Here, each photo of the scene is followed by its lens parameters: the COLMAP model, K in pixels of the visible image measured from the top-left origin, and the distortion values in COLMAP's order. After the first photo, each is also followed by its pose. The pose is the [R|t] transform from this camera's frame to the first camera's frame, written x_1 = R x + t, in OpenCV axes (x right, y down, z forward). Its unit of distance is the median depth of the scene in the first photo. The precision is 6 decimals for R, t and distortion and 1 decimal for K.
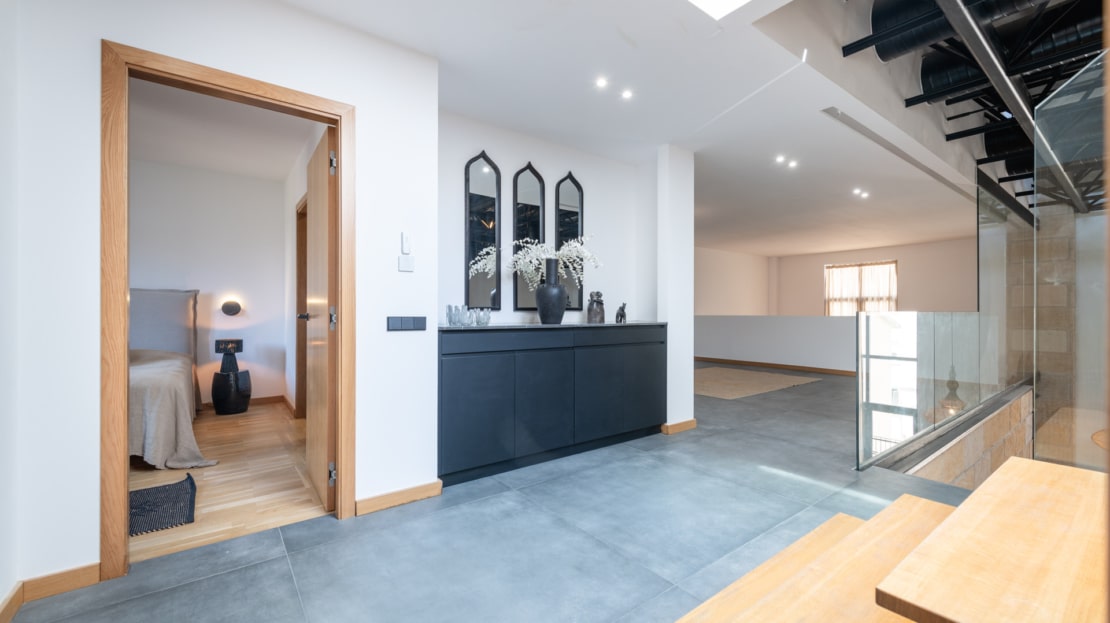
lens RADIAL K [[449.5, 0, 554.3], [0, 449.5, 315.1], [0, 0, 1]] dist [0.014228, -0.002064]
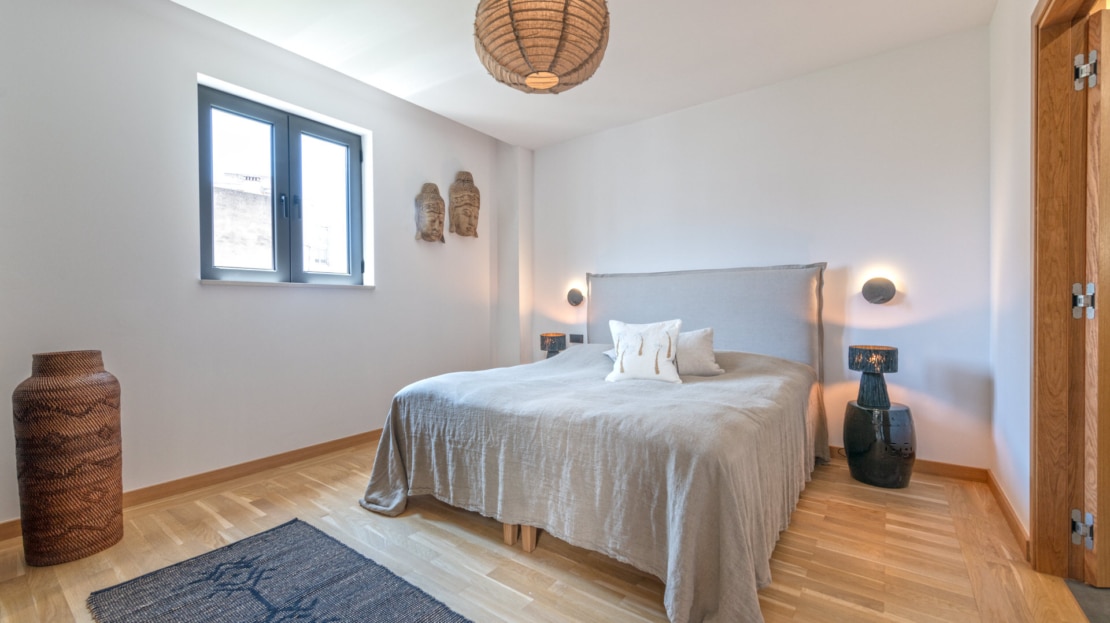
lens RADIAL K [[449.5, 0, 552.2], [0, 449.5, 315.0], [0, 0, 1]] dist [0.014228, -0.002064]
pose [[0.278290, 0.012259, -0.960419, -0.298424], [0.001057, 0.999914, 0.013069, 0.007232], [0.960497, -0.004652, 0.278253, 0.471975]]
